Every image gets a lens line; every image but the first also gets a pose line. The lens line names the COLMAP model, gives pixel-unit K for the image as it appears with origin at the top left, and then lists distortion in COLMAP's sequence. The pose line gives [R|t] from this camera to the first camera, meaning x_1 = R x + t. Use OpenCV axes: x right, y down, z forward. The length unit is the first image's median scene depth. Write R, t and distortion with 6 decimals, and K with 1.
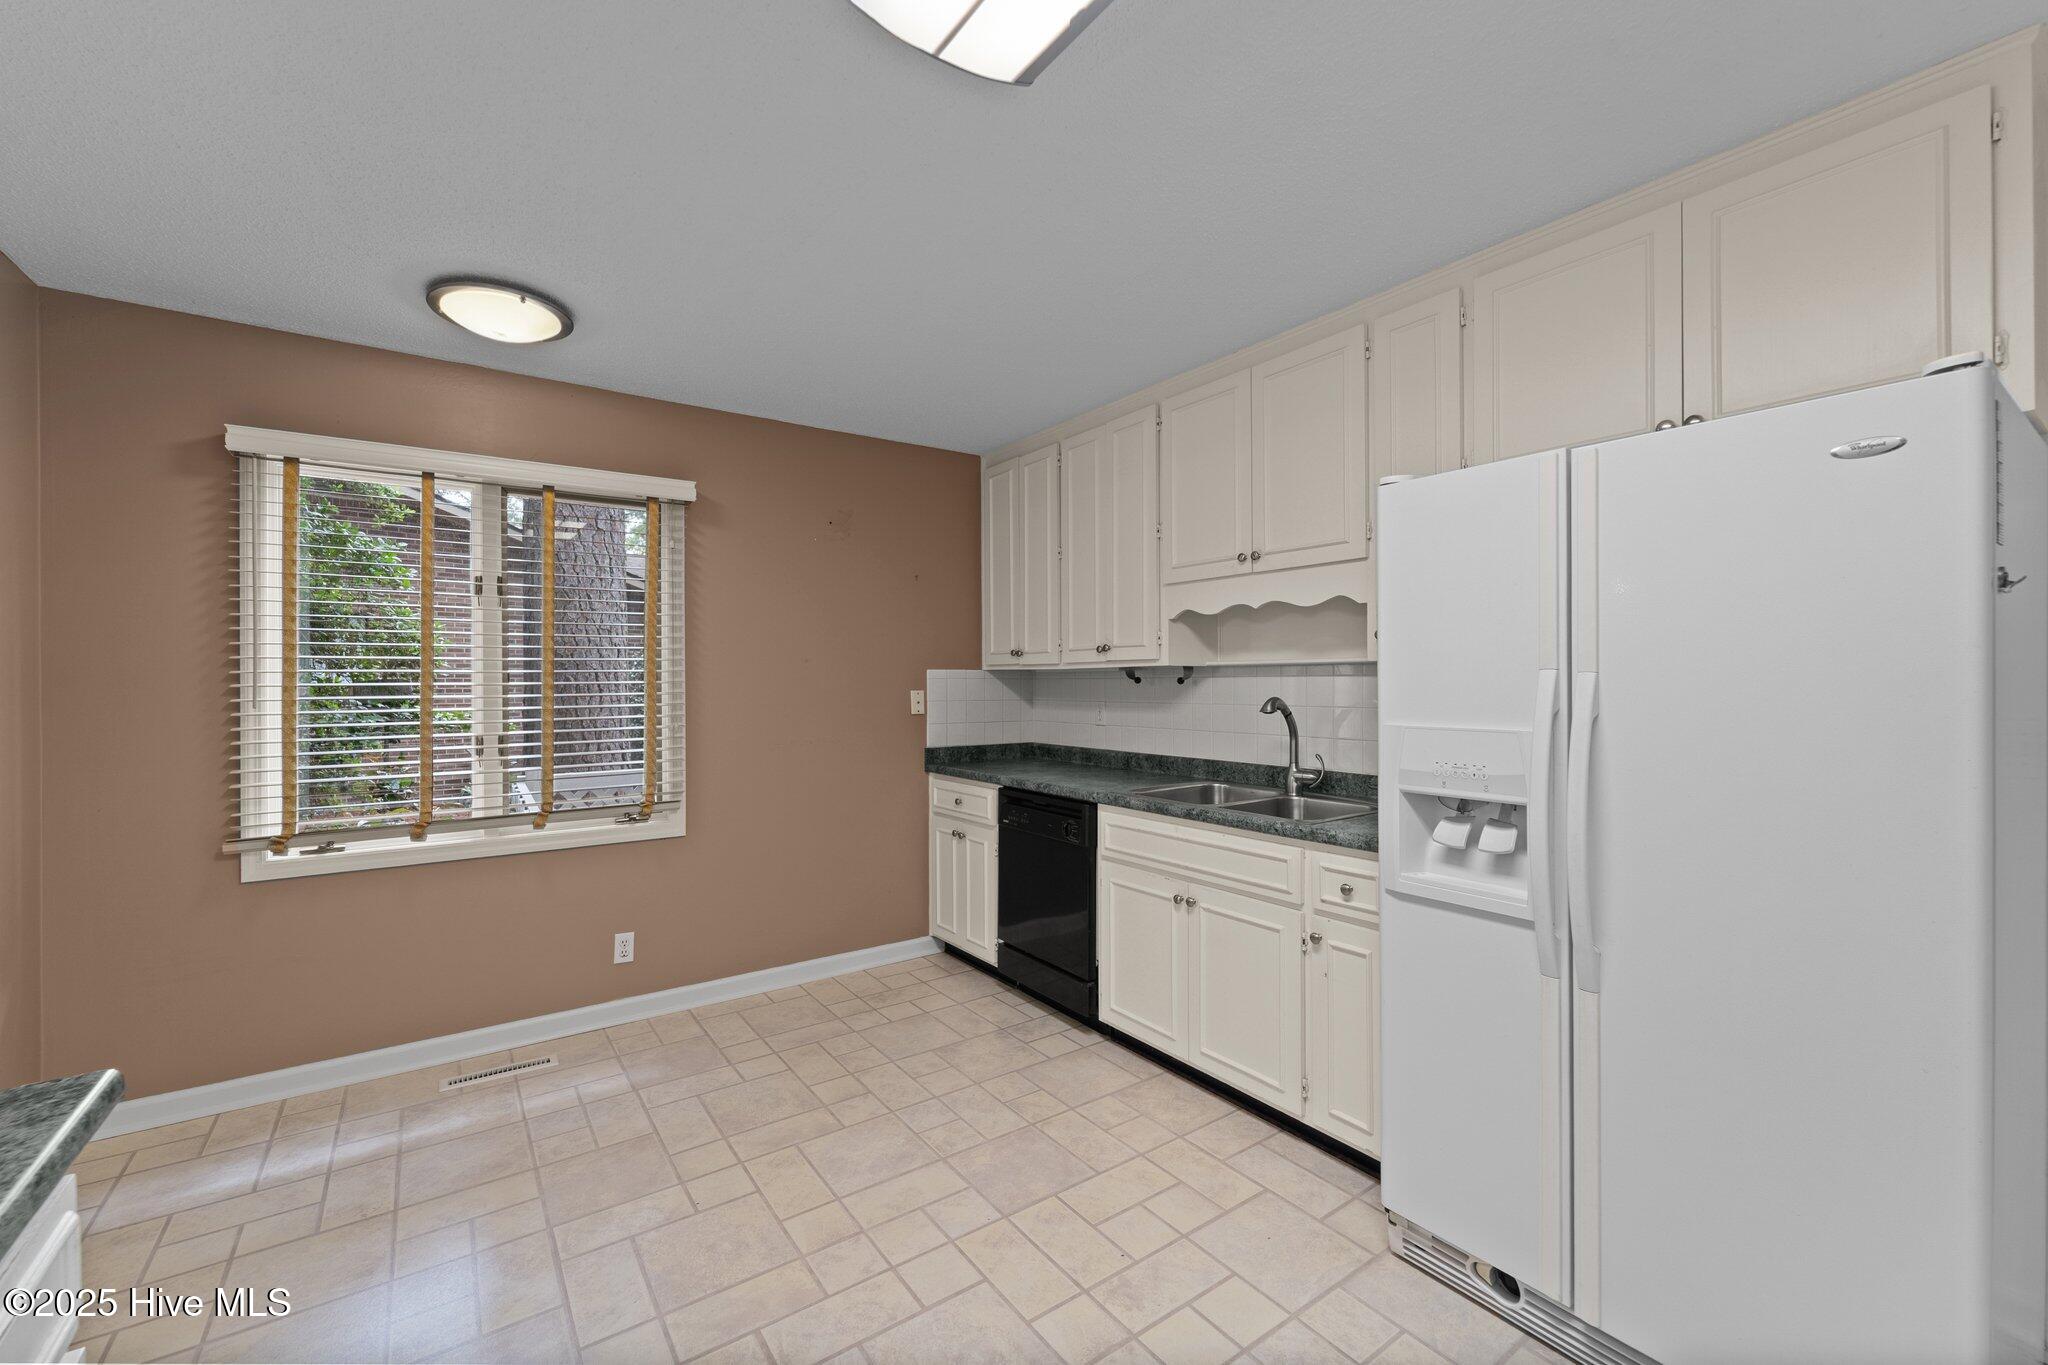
lens RADIAL K [[827.0, 0, 1019.2], [0, 827.0, 684.8], [0, 0, 1]] dist [0.003174, -0.003021]
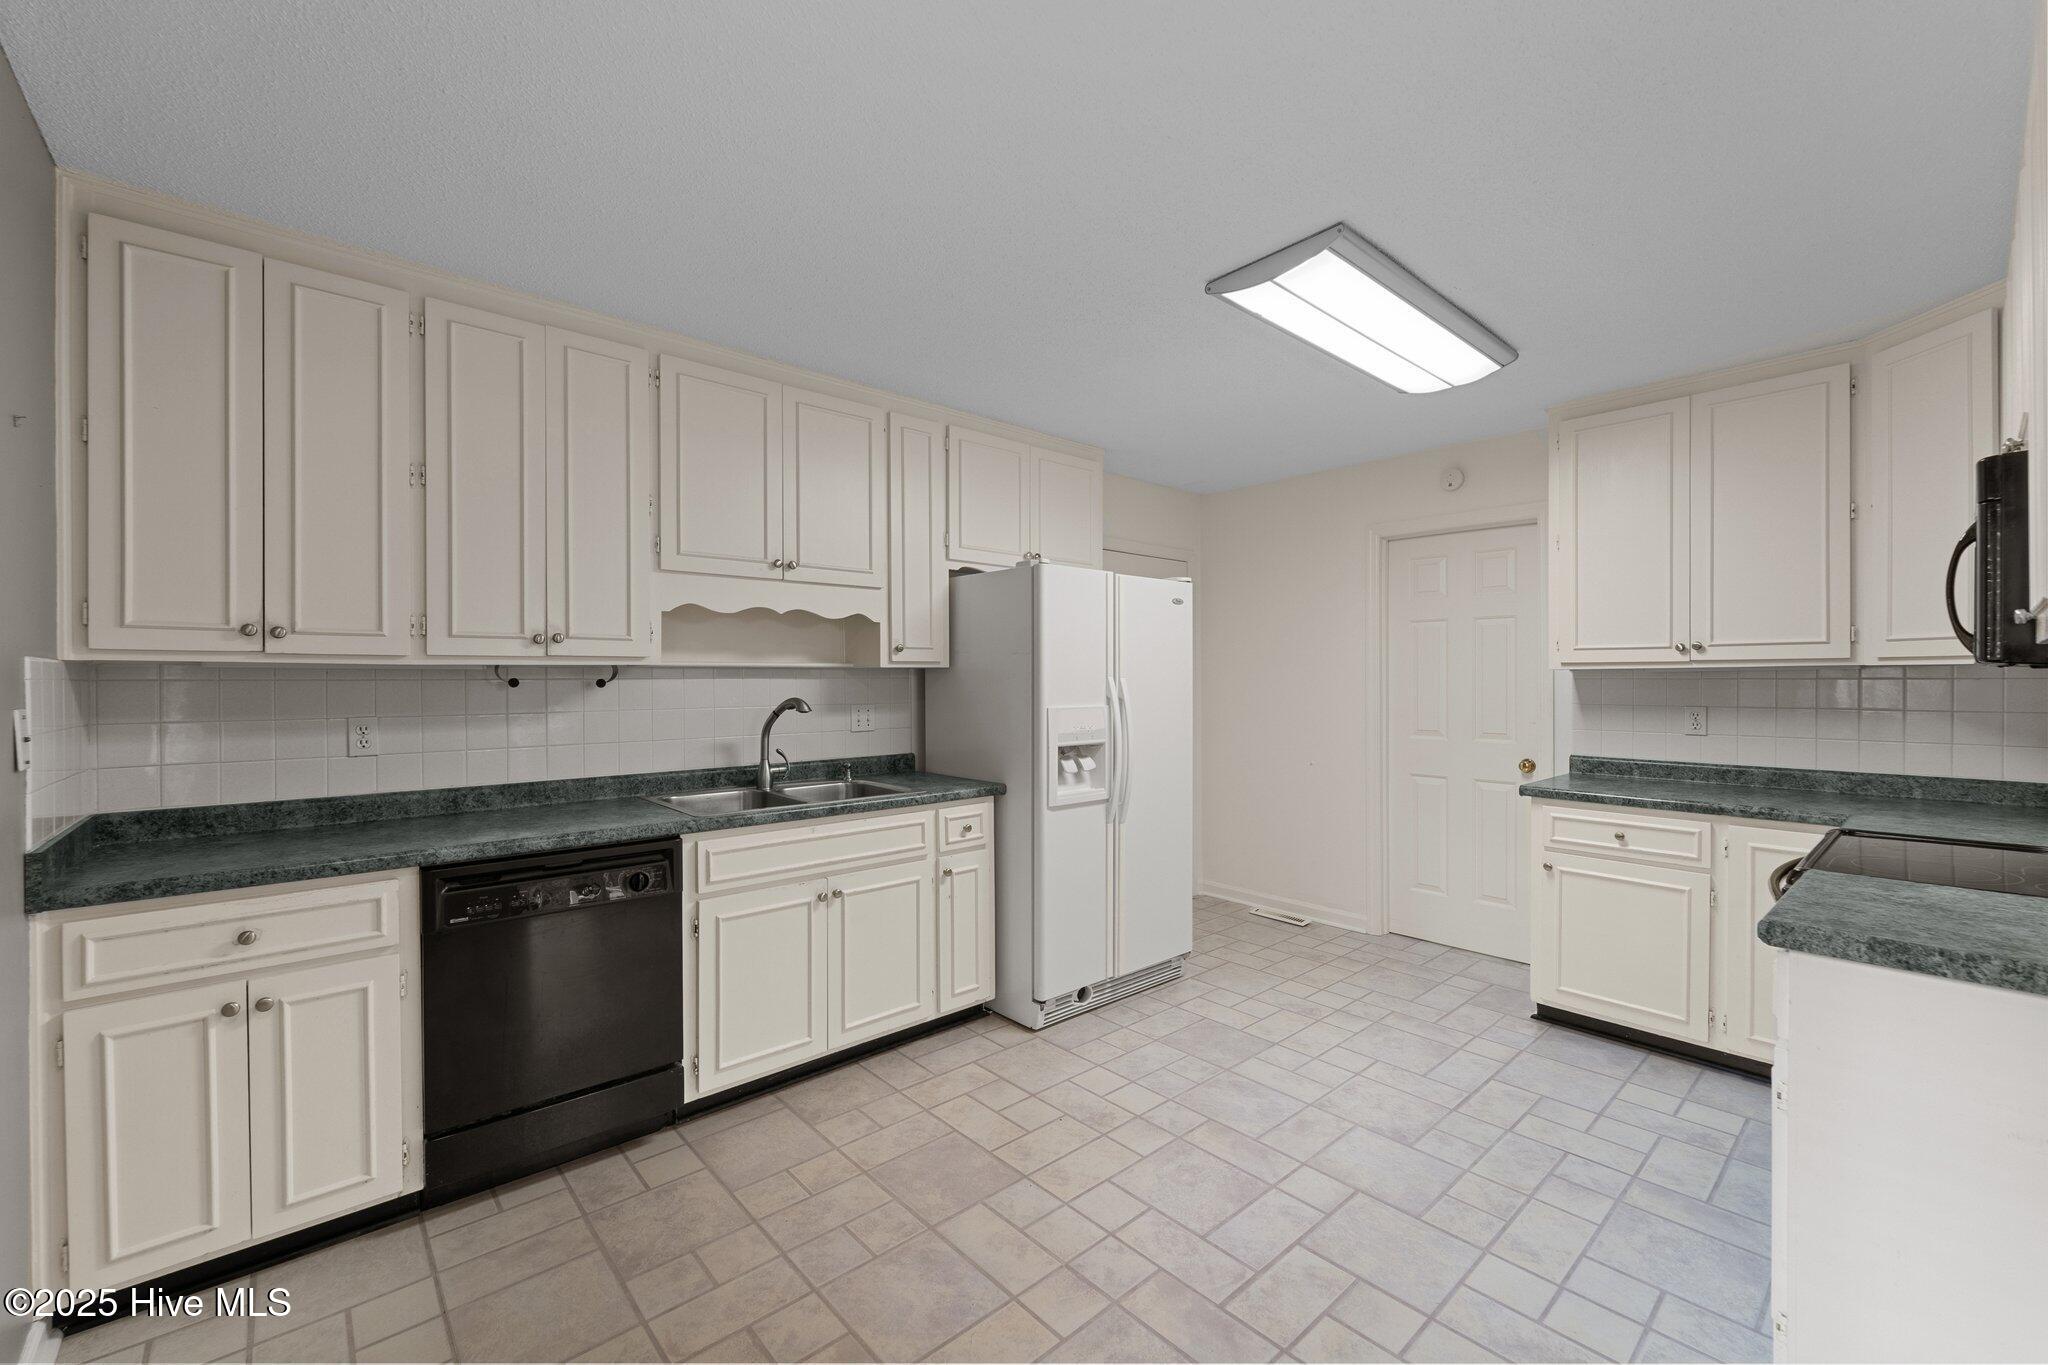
lens RADIAL K [[827.0, 0, 1019.2], [0, 827.0, 684.8], [0, 0, 1]] dist [0.003174, -0.003021]
pose [[-0.107266, -0.000493, 0.994230, -0.791066], [0.007645, 0.999970, 0.001321, -0.001333], [-0.994201, 0.007742, -0.107259, 0.811570]]
